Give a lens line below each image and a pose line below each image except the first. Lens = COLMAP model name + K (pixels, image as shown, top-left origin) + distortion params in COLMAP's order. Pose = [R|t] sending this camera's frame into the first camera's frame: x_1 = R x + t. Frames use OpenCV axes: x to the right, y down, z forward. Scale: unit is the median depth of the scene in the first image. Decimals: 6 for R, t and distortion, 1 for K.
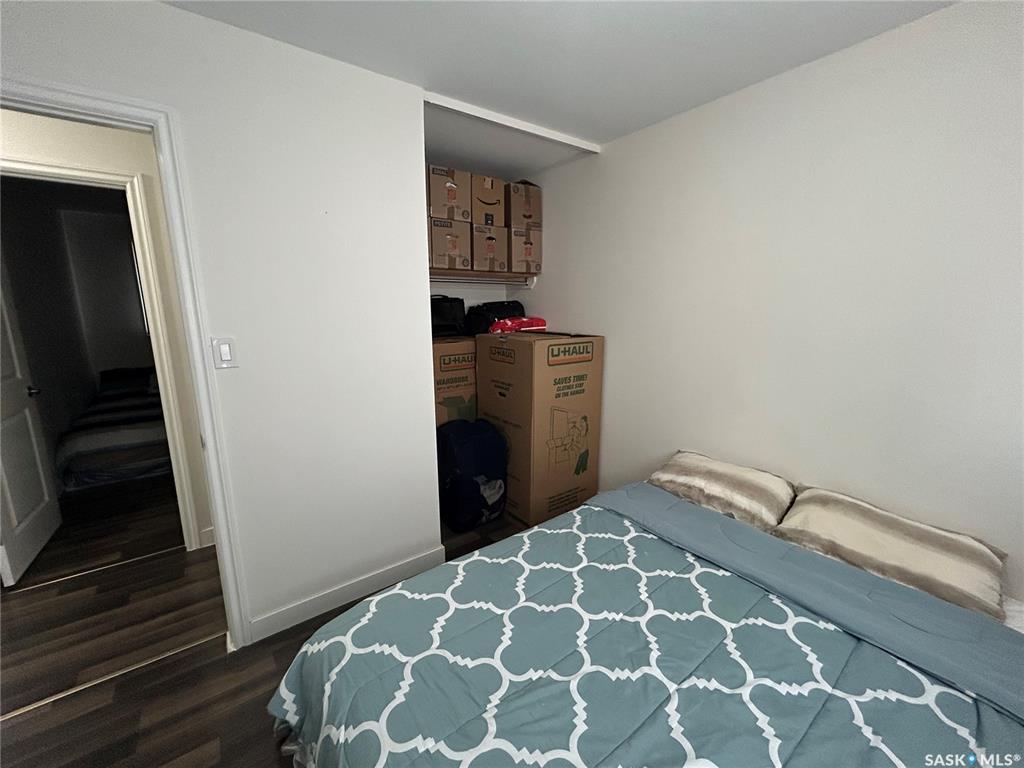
lens RADIAL K [[414.4, 0, 507.3], [0, 414.4, 384.8], [0, 0, 1]] dist [-0.002967, -0.000325]
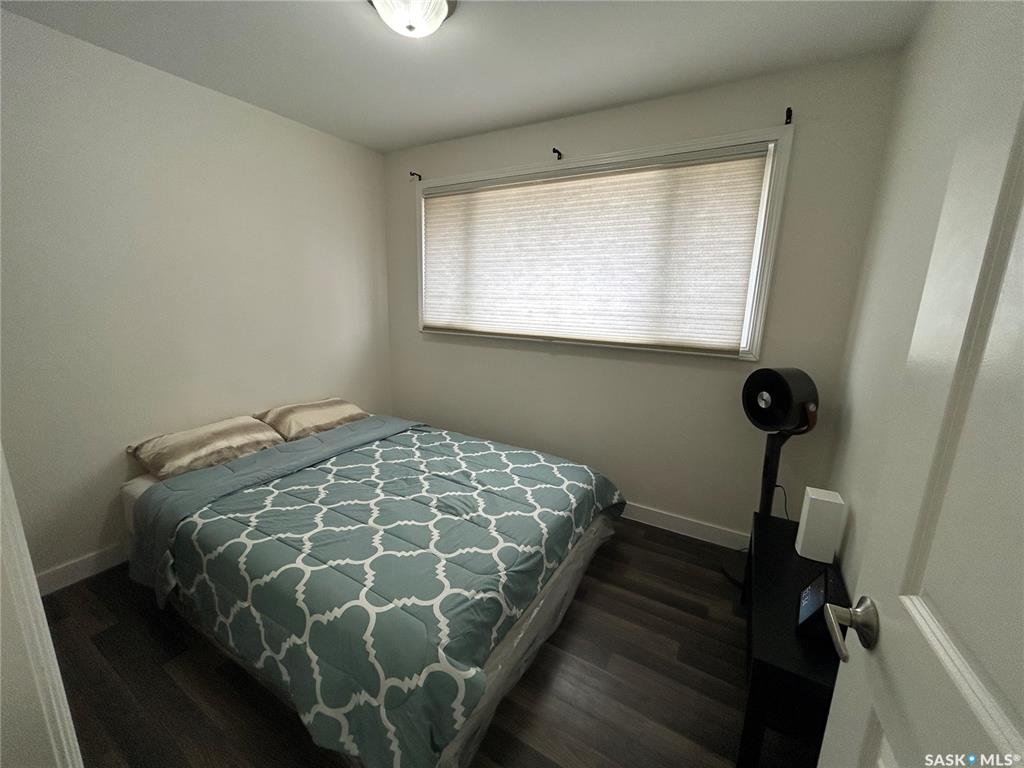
lens RADIAL K [[414.4, 0, 507.3], [0, 414.4, 381.6], [0, 0, 1]] dist [-0.002967, -0.000325]
pose [[-0.390555, -0.197745, 0.899091, -0.832465], [0.152728, 0.949204, 0.275110, -0.114458], [-0.907822, 0.244762, -0.340515, 0.675589]]
